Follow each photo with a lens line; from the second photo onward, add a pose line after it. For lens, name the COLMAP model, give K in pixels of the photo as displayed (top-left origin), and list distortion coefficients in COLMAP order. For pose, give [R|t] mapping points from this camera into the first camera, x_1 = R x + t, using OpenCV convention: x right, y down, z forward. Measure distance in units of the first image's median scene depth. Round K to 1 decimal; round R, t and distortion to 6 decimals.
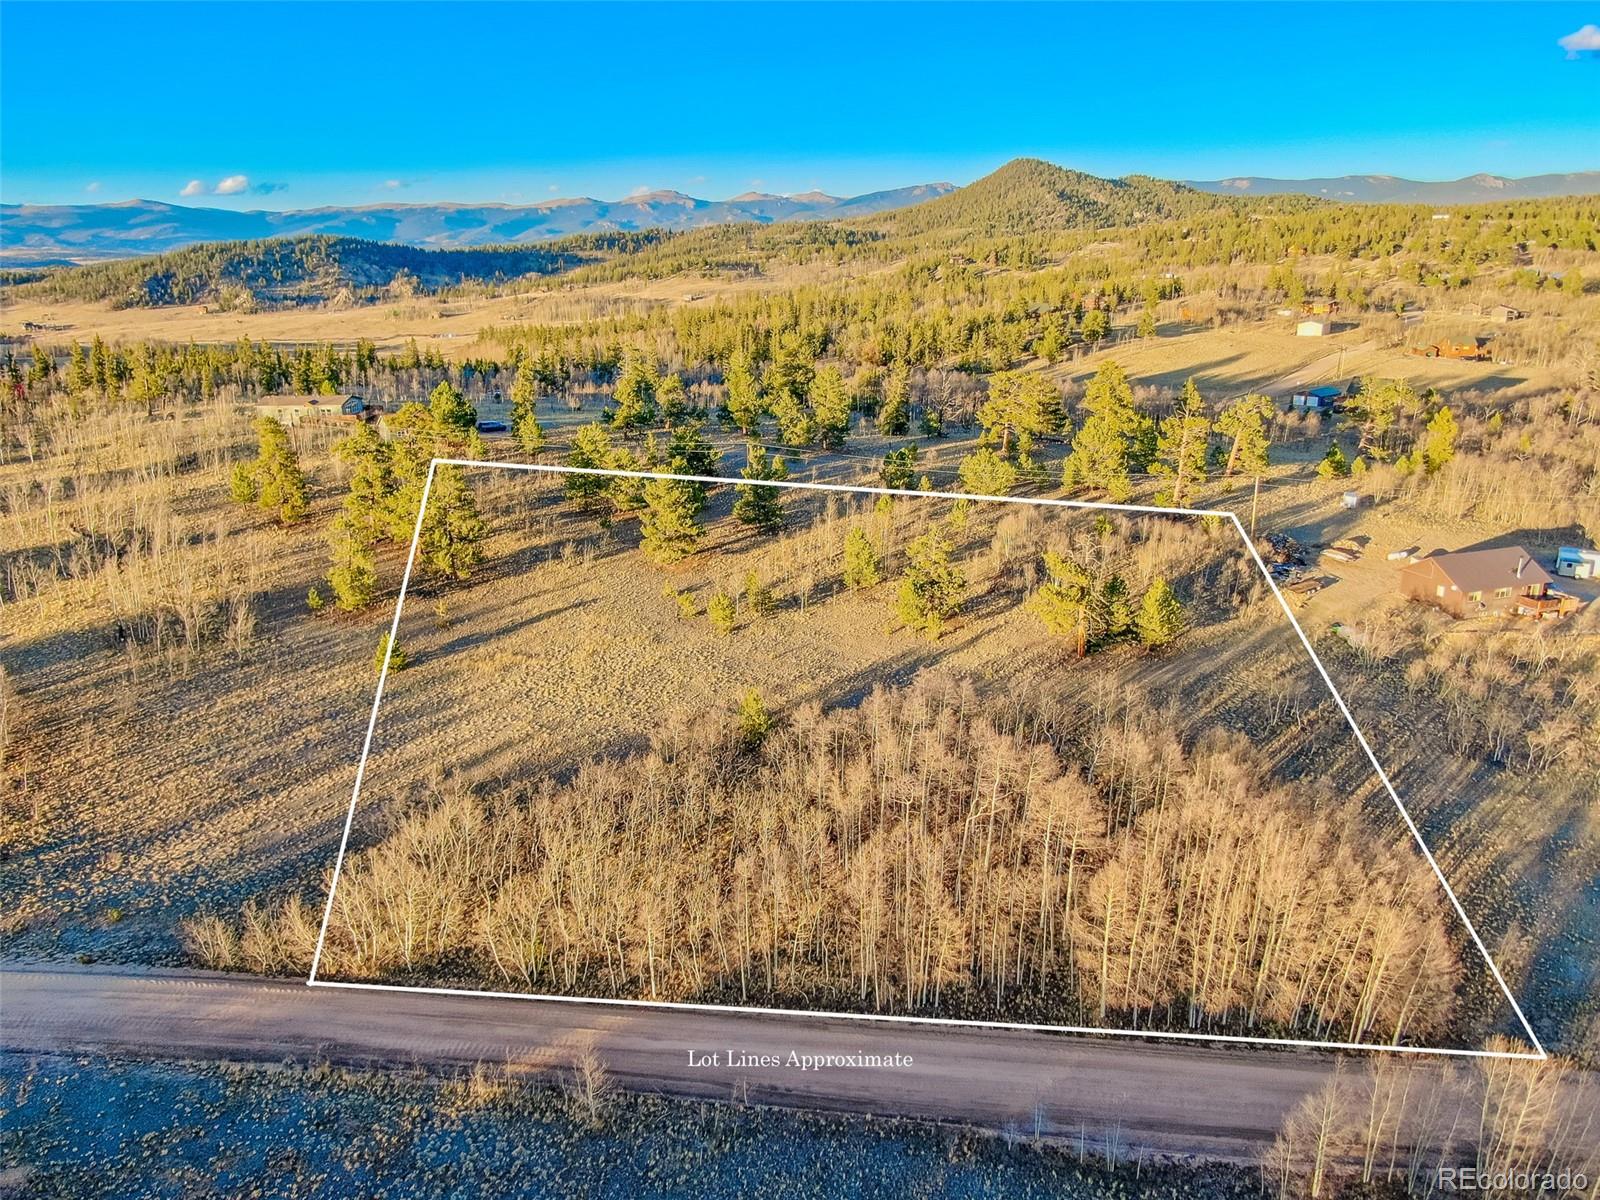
lens RADIAL K [[1134.2, 0, 802.0], [0, 1134.2, 598.7], [0, 0, 1]] dist [0.004400, 0.002424]
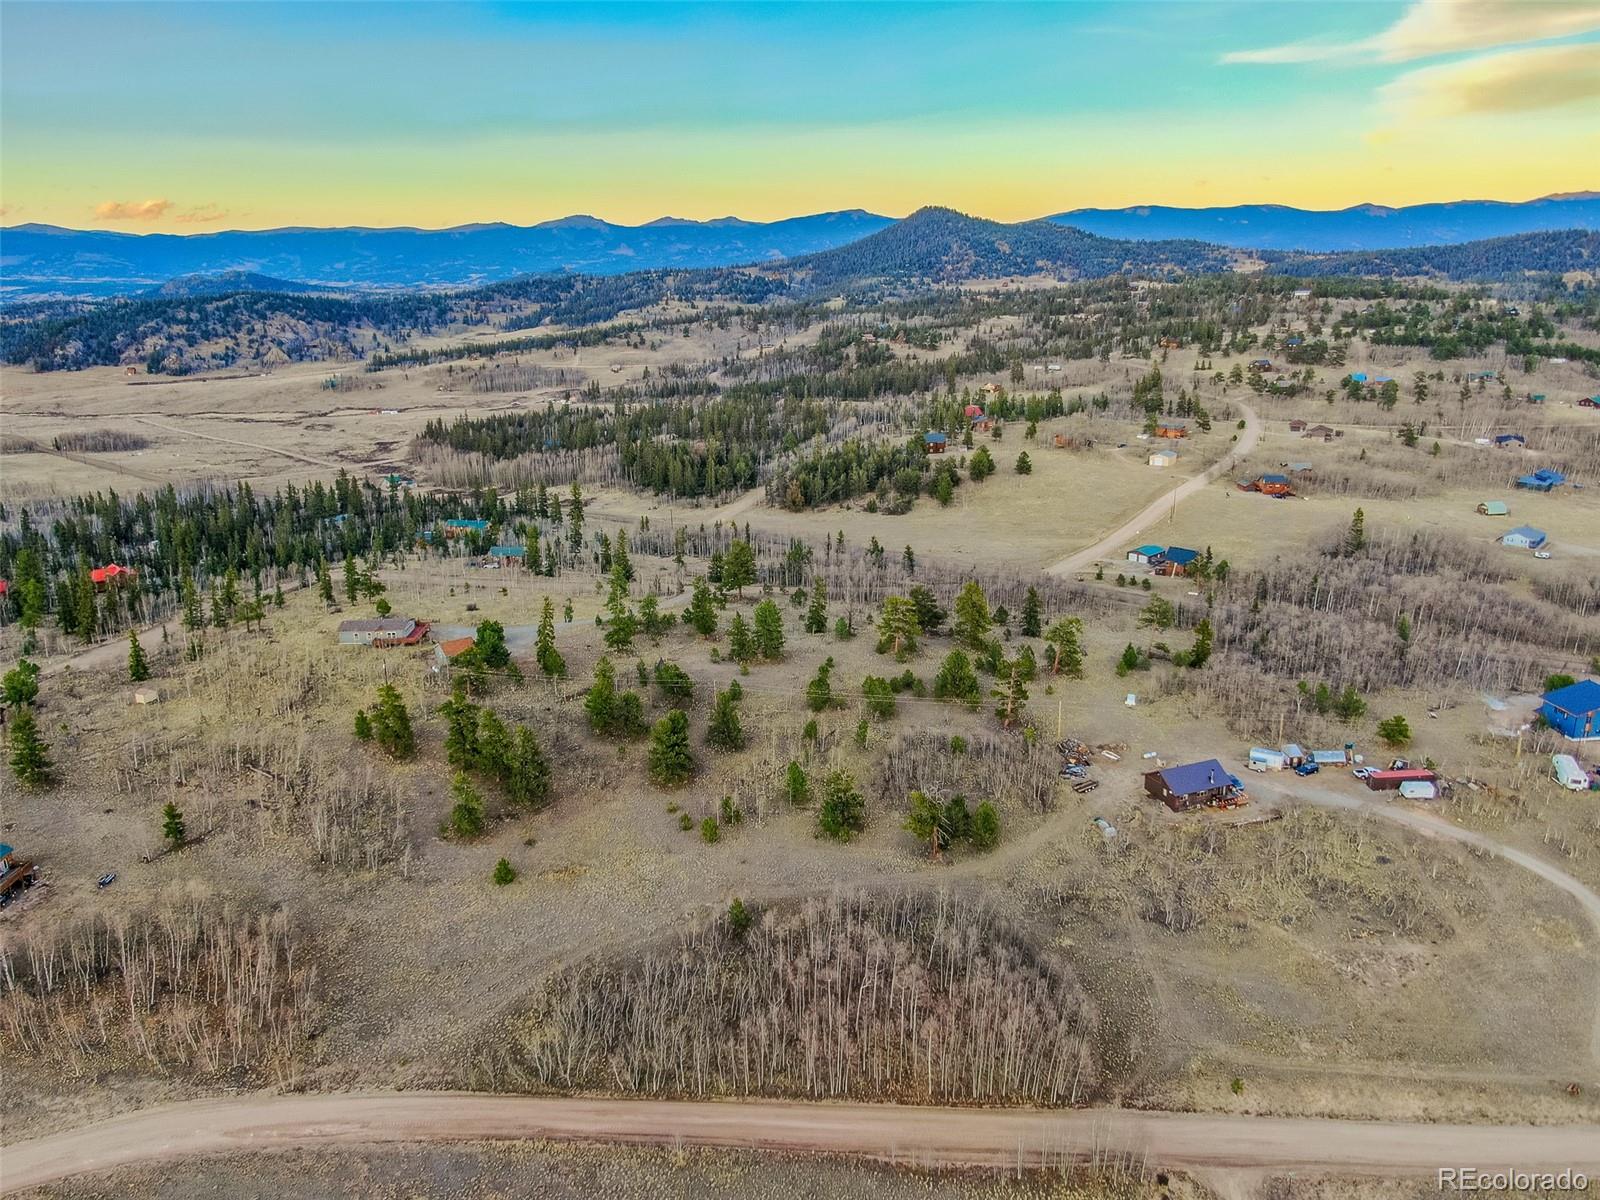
lens RADIAL K [[1134.2, 0, 799.4], [0, 1134.2, 602.6], [0, 0, 1]] dist [0.004400, 0.002424]
pose [[0.997647, -0.020034, 0.065568, -0.080593], [0.020805, 0.999722, -0.011091, -0.518172], [-0.065327, 0.012429, 0.997786, -1.066409]]
